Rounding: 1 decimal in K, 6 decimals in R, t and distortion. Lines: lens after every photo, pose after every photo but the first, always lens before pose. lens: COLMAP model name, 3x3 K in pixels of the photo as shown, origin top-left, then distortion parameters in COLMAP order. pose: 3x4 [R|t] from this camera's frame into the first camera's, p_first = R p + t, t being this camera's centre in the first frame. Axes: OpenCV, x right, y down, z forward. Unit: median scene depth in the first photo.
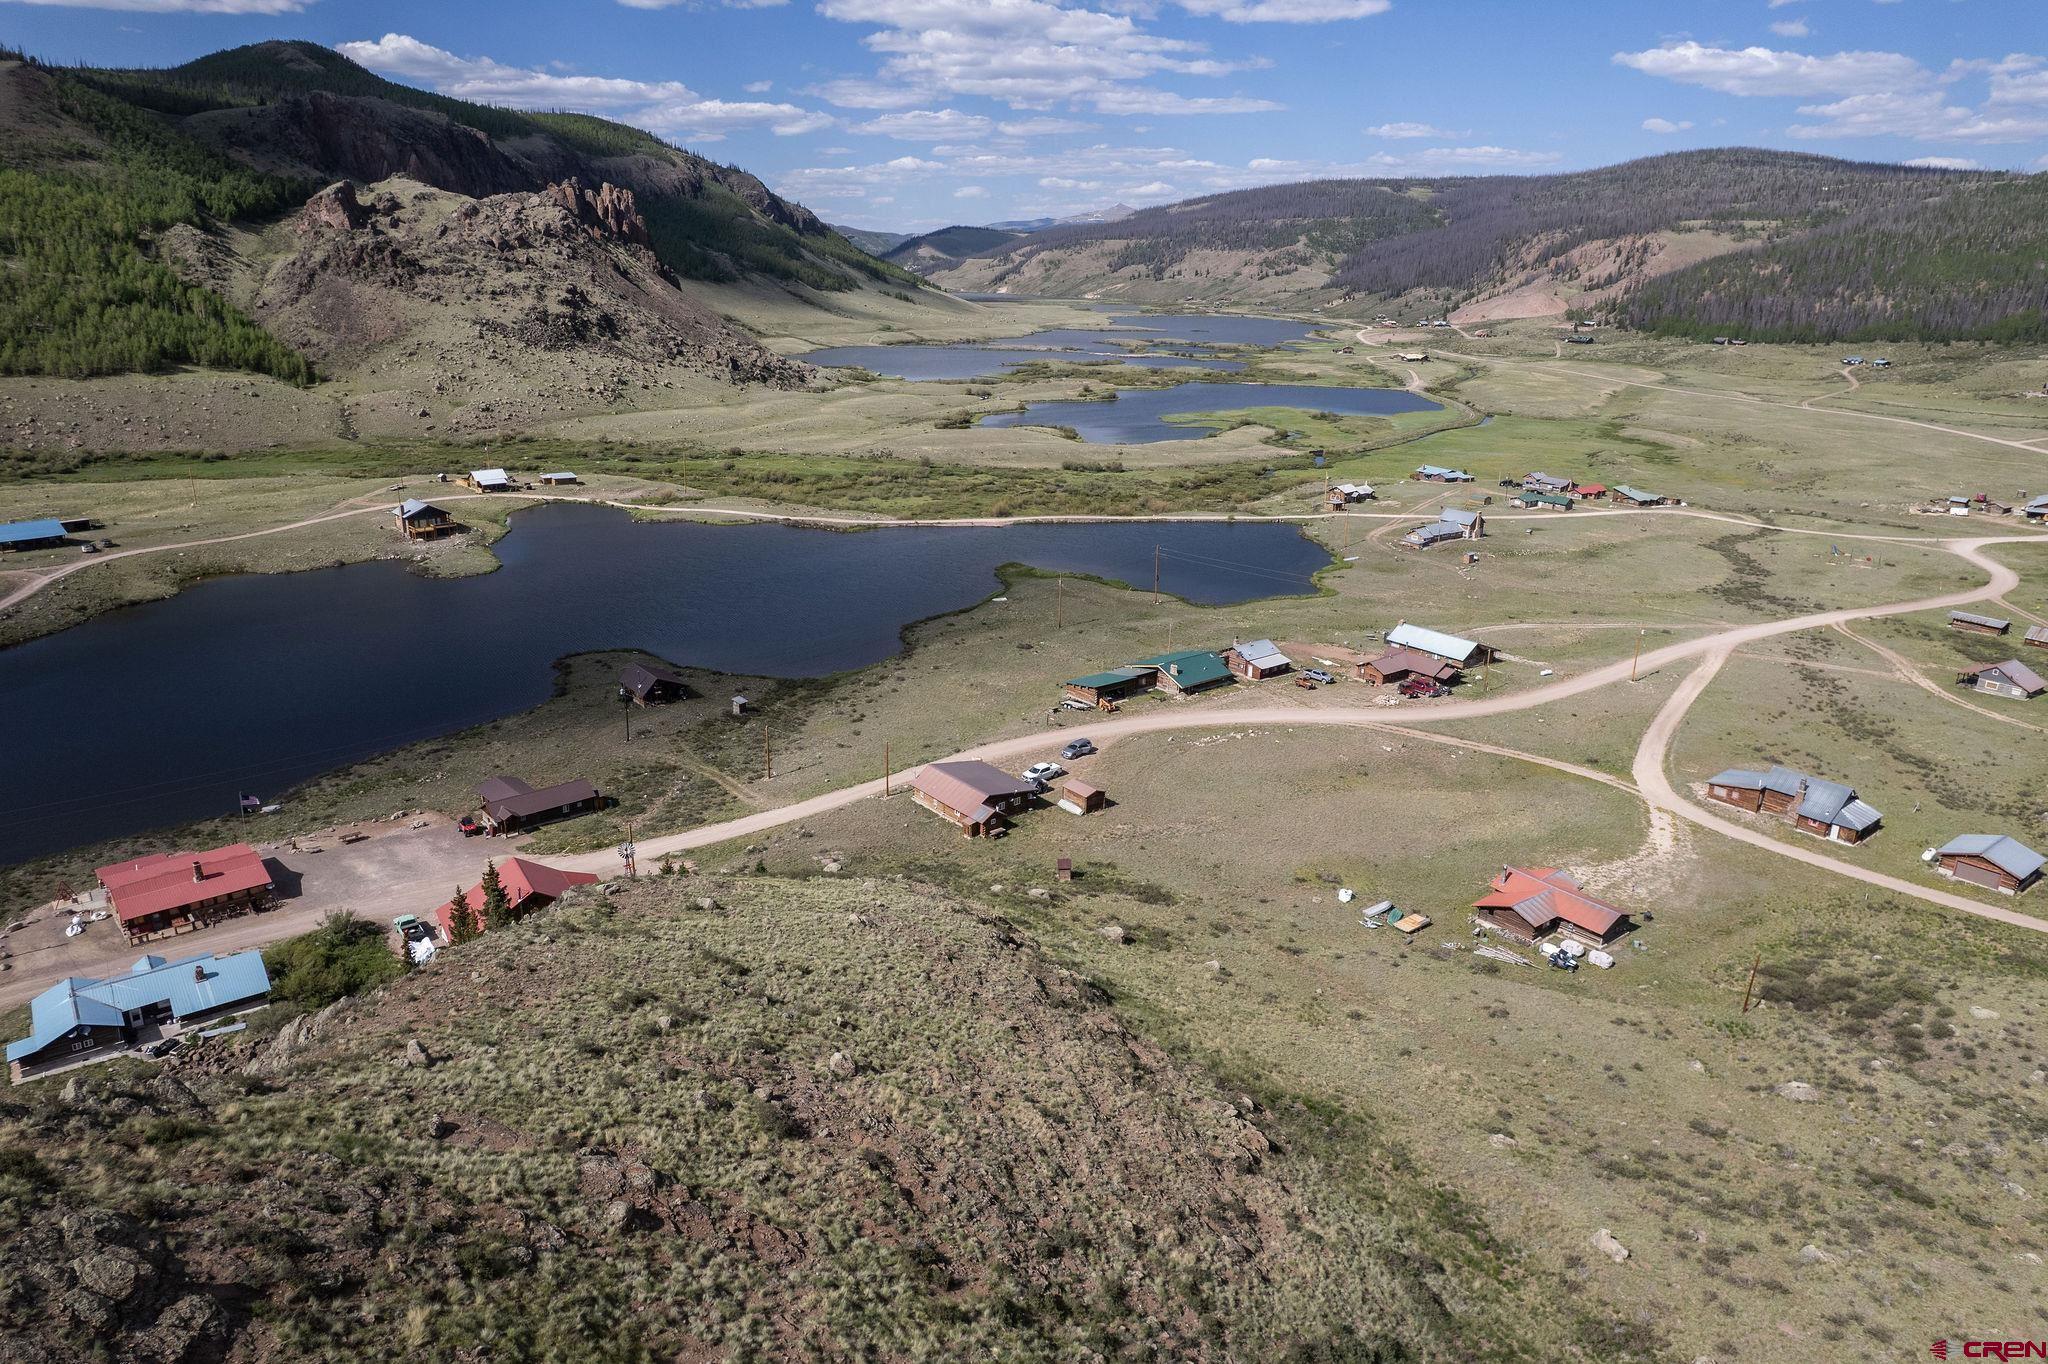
lens RADIAL K [[1317.8, 0, 1024.0], [0, 1317.8, 682.0], [0, 0, 1]] dist [-0.067330, 0.061253]
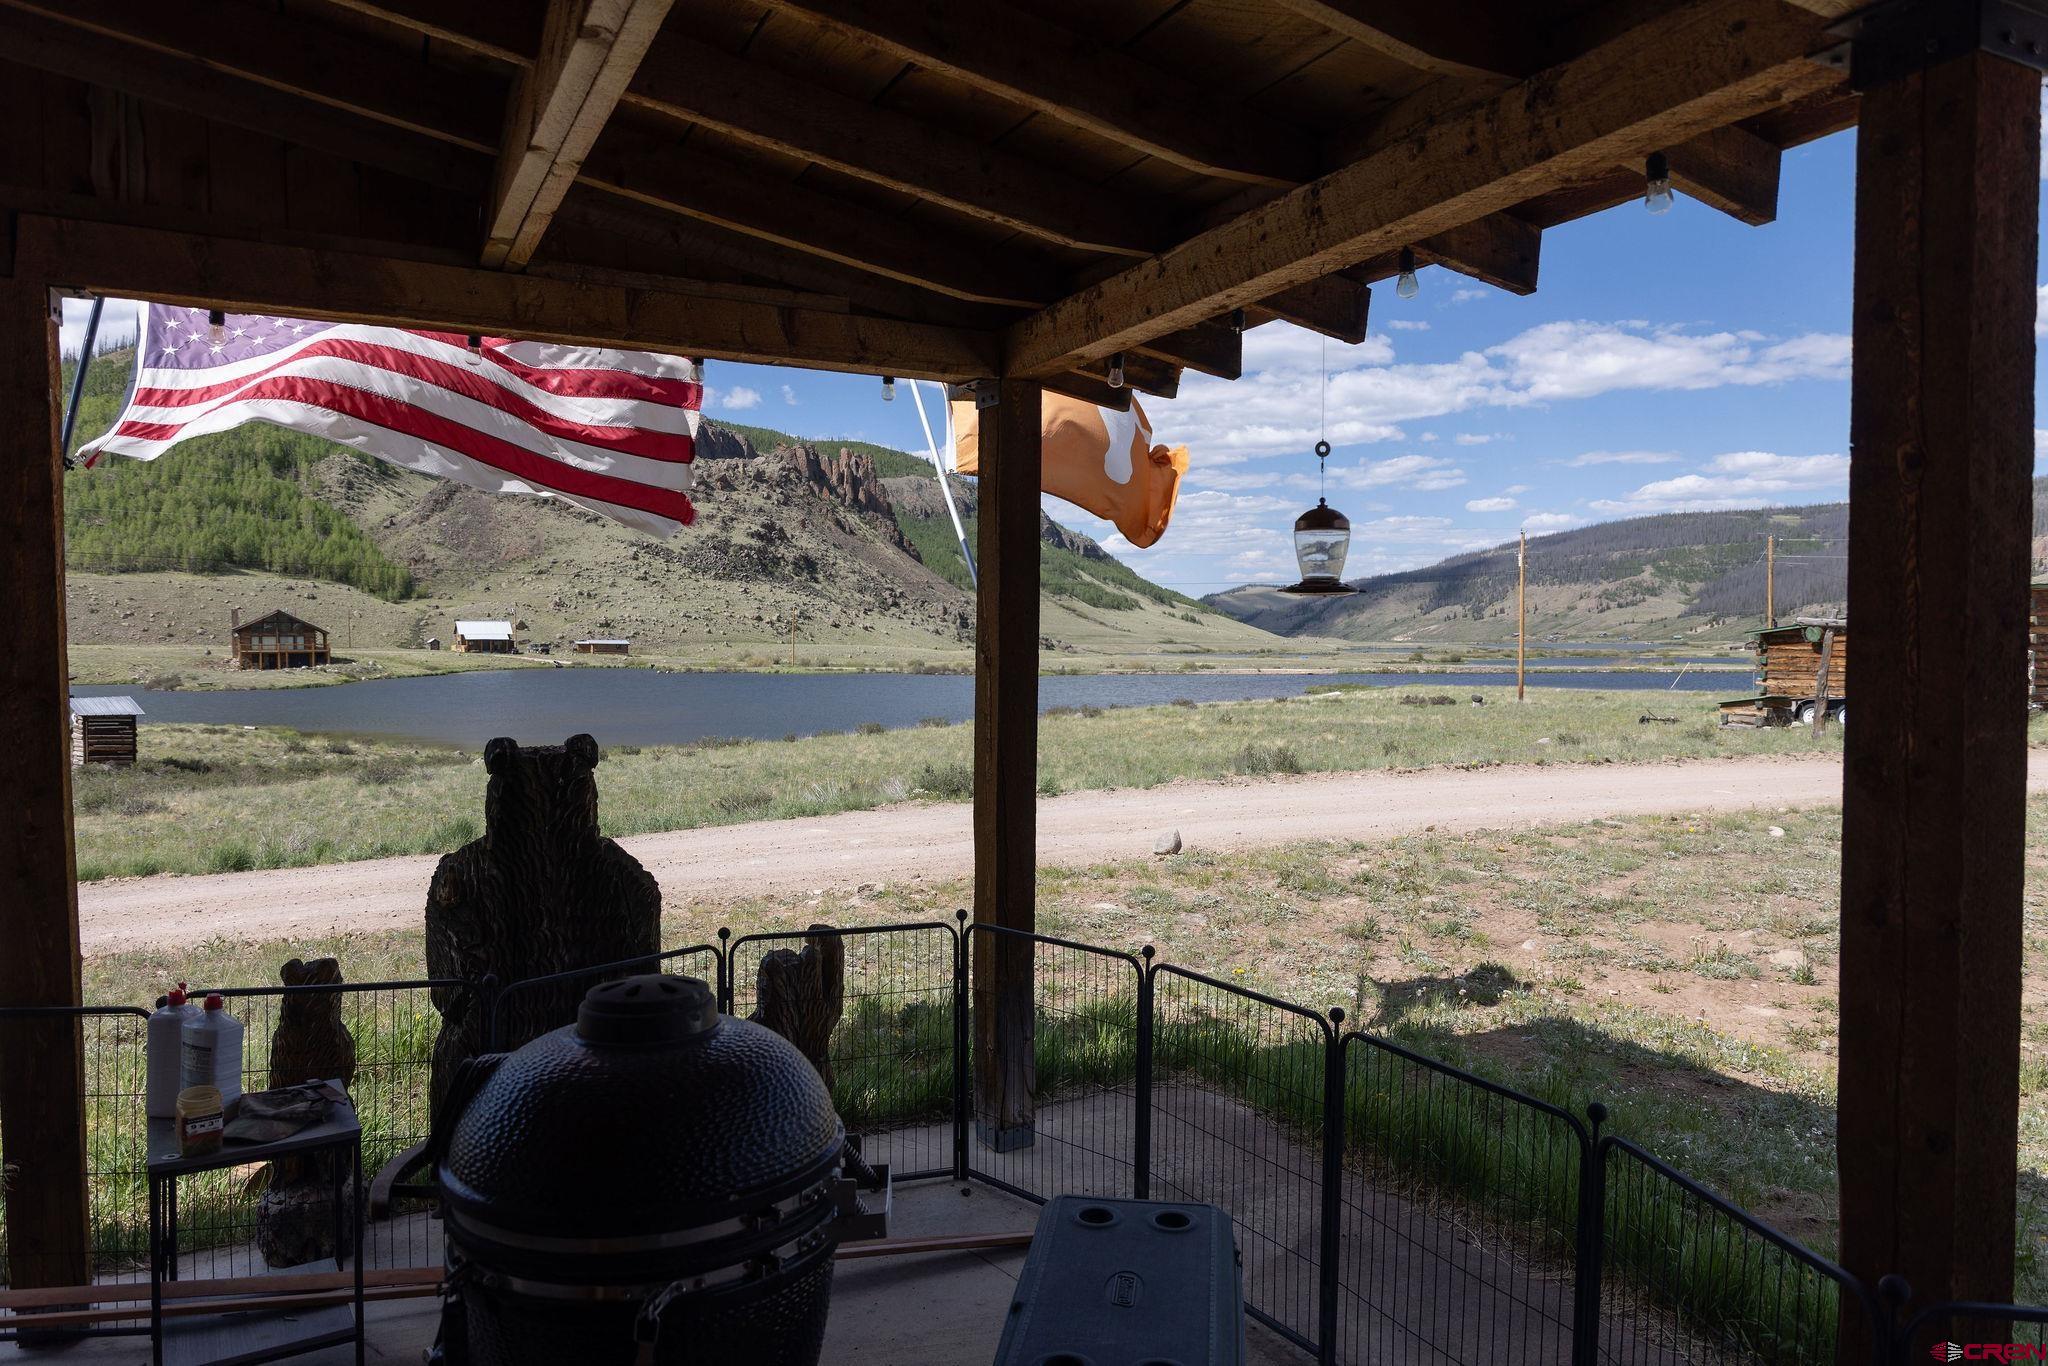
lens RADIAL K [[1373.6, 0, 1016.2], [0, 1373.6, 682.6], [0, 0, 1]] dist [0.005382, -0.005026]
pose [[0.975816, -0.013065, -0.218204, -0.007591], [-0.047128, 0.962163, -0.268369, 0.018877], [0.213454, 0.272162, 0.938278, 0.249327]]
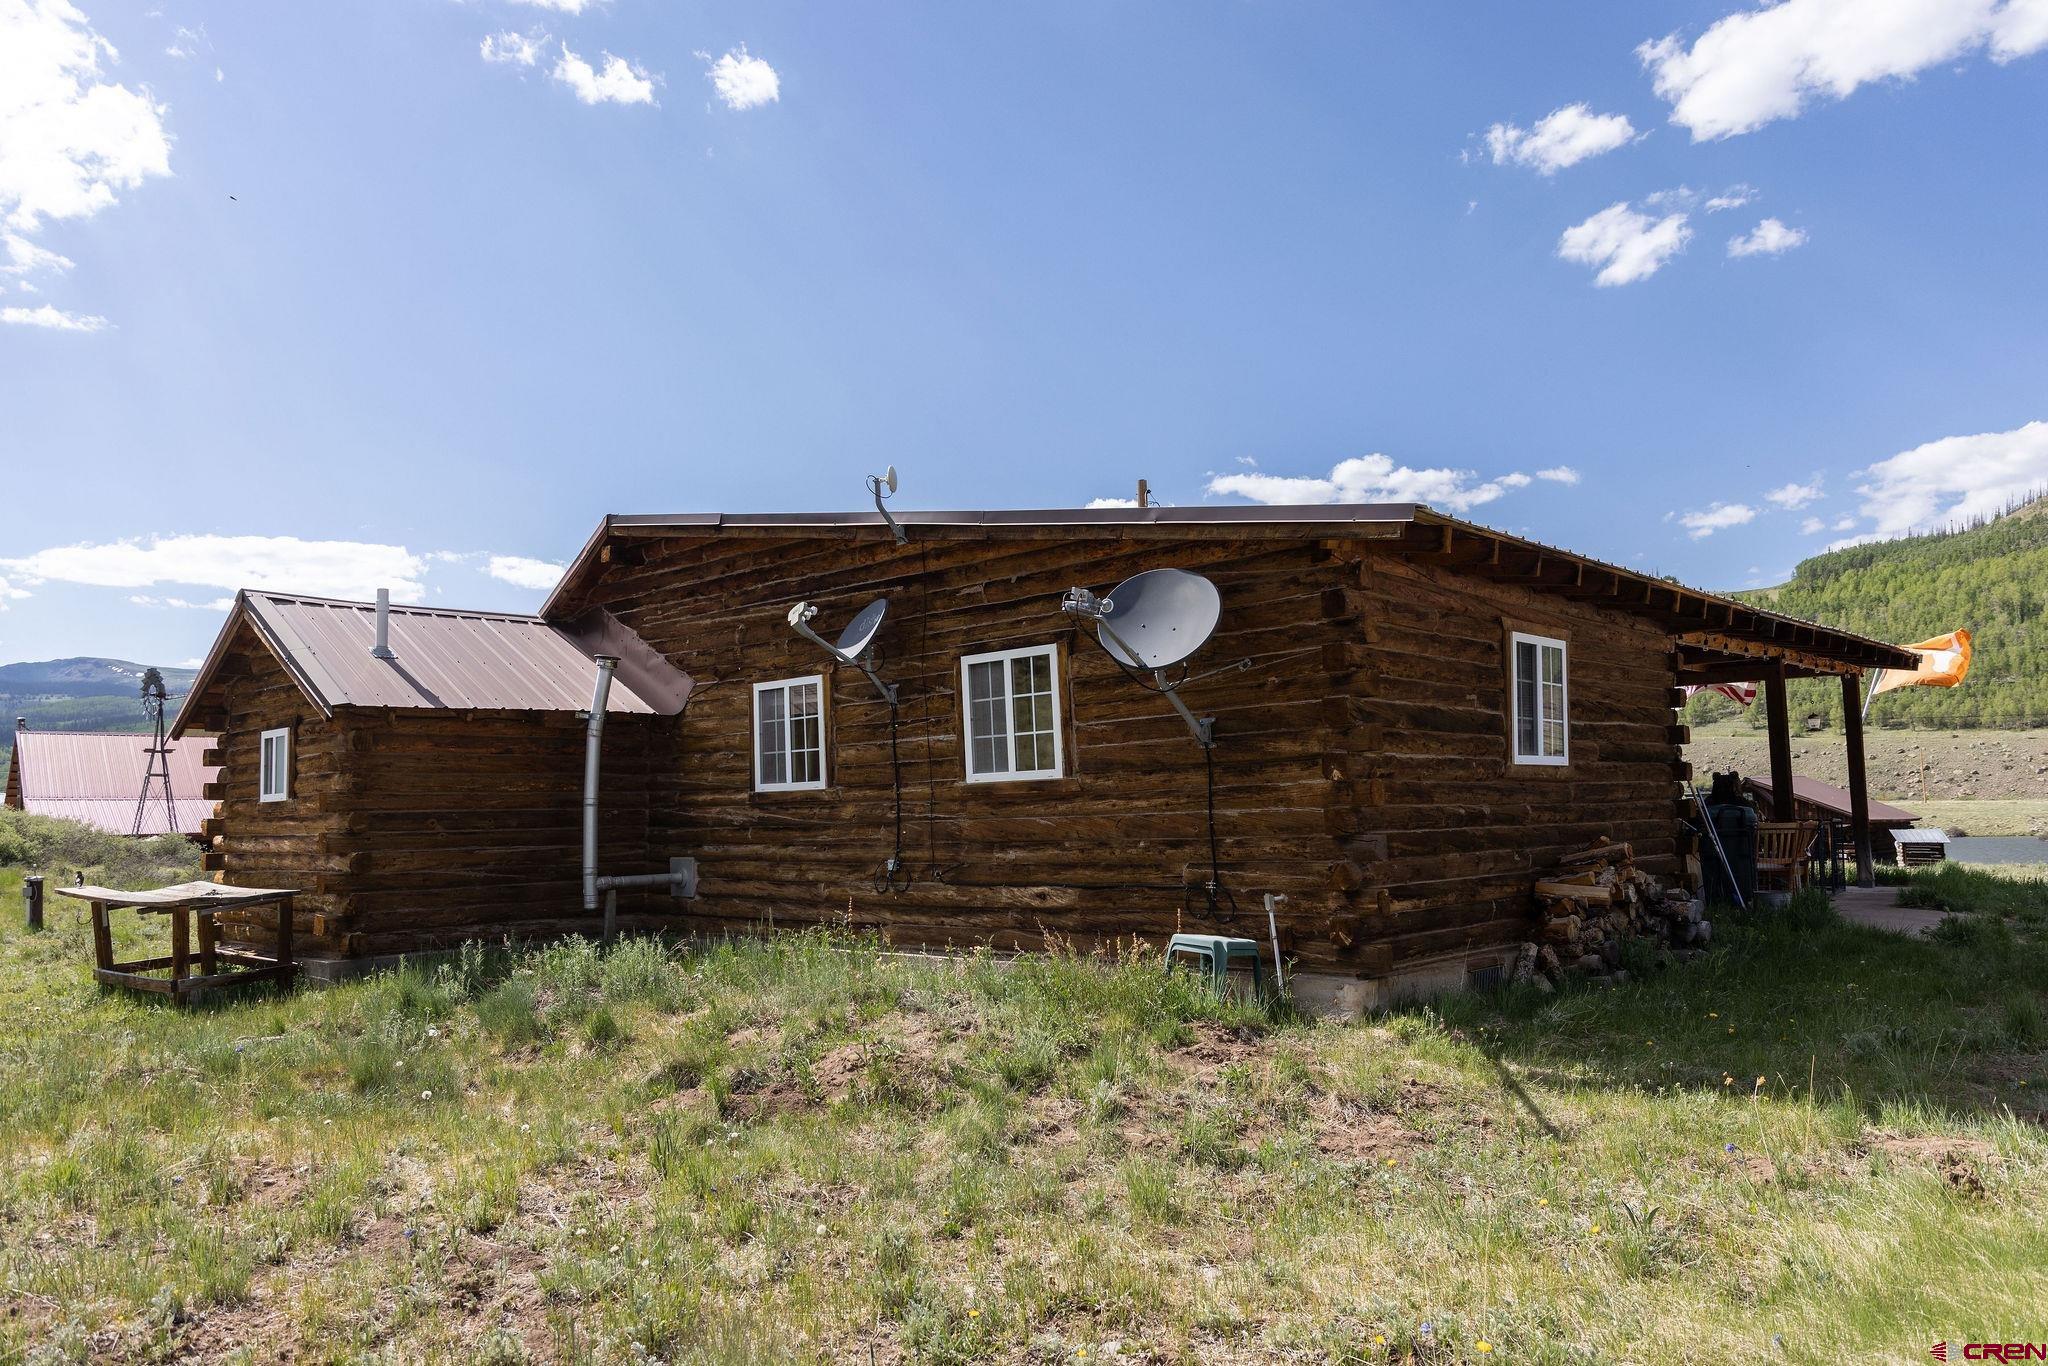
lens RADIAL K [[1373.2, 0, 1024.1], [0, 1373.2, 692.7], [0, 0, 1]] dist [-0.001837, -0.003745]
pose [[0.128444, -0.110336, -0.985560, 0.012842], [-0.279600, 0.949448, -0.142732, 0.023510], [0.951486, 0.293896, 0.091101, 0.239220]]
